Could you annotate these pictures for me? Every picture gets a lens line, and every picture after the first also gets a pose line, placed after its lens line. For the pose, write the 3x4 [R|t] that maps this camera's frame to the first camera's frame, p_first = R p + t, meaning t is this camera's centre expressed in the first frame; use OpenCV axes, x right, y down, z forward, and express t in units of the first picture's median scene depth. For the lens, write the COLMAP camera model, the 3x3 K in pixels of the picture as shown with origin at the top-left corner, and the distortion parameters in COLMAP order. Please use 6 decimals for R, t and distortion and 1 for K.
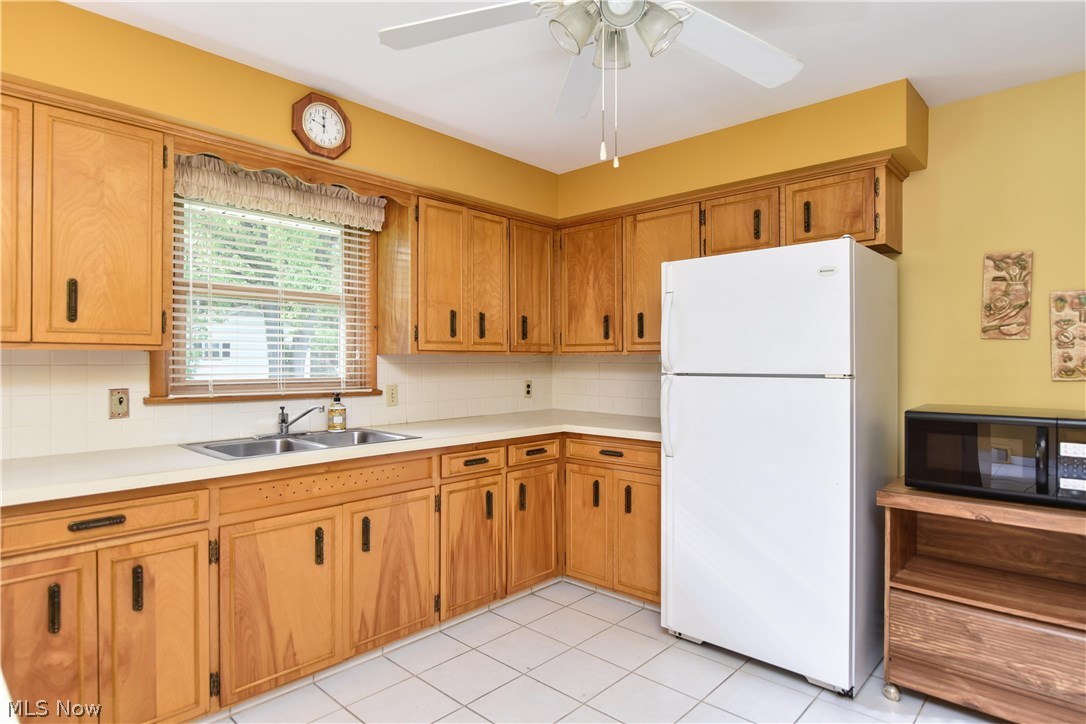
lens RADIAL K [[595.5, 0, 543.0], [0, 595.5, 362.0], [0, 0, 1]] dist [-0.010058, -0.001522]
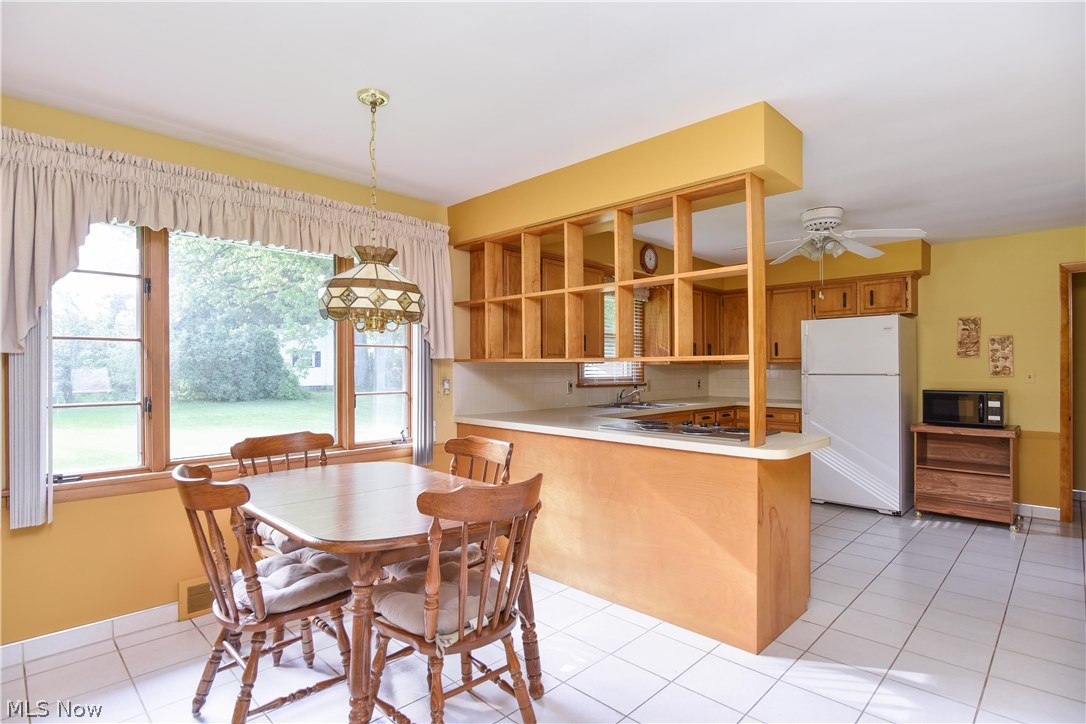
lens RADIAL K [[552.4, 0, 543.0], [0, 552.4, 362.0], [0, 0, 1]] dist [-0.019863, 0.000424]
pose [[0.999640, 0.000085, -0.026816, -0.731815], [-0.000434, 0.999915, -0.013011, 0.003116], [0.026813, 0.013018, 0.999556, -1.055782]]
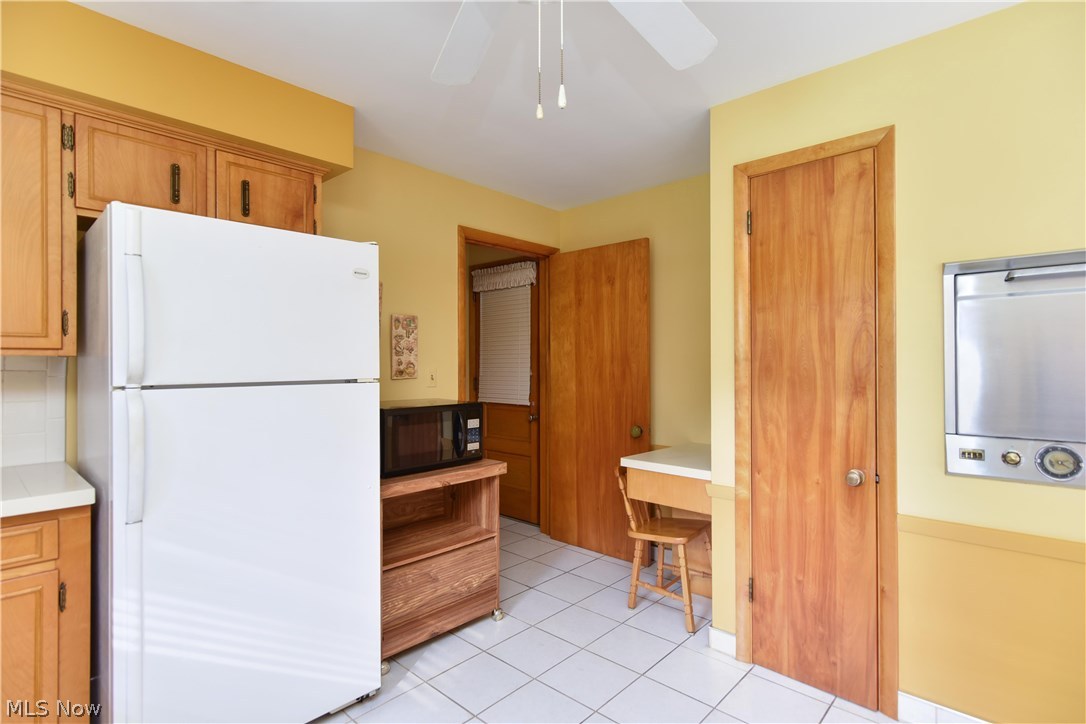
lens RADIAL K [[542.2, 0, 543.0], [0, 542.2, 362.0], [0, 0, 1]] dist [0.002137, -0.000162]
pose [[0.007075, 0.003820, 0.999968, -0.383886], [0.007783, 0.999962, -0.003875, -0.000978], [-0.999945, 0.007810, 0.007045, 0.642100]]
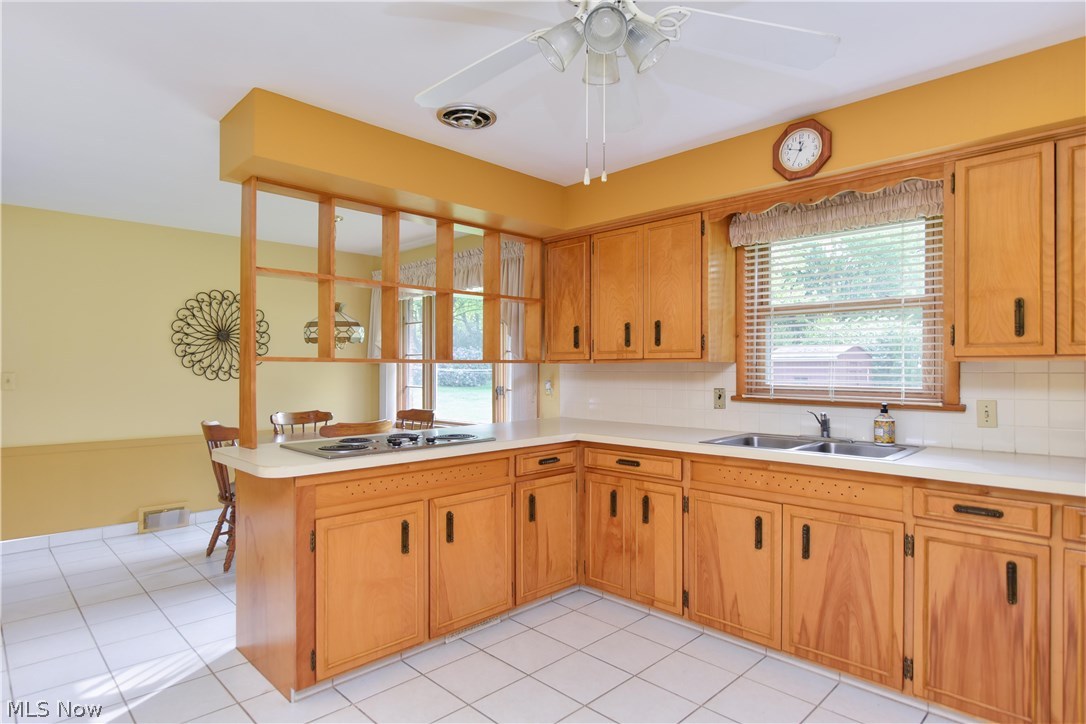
lens RADIAL K [[591.2, 0, 543.0], [0, 591.2, 362.0], [0, 0, 1]] dist [-0.025989, -0.000141]
pose [[-0.045299, -0.012692, -0.998893, 0.723128], [-0.004297, 0.999913, -0.012510, -0.000194], [0.998964, 0.003725, -0.045350, 0.603514]]
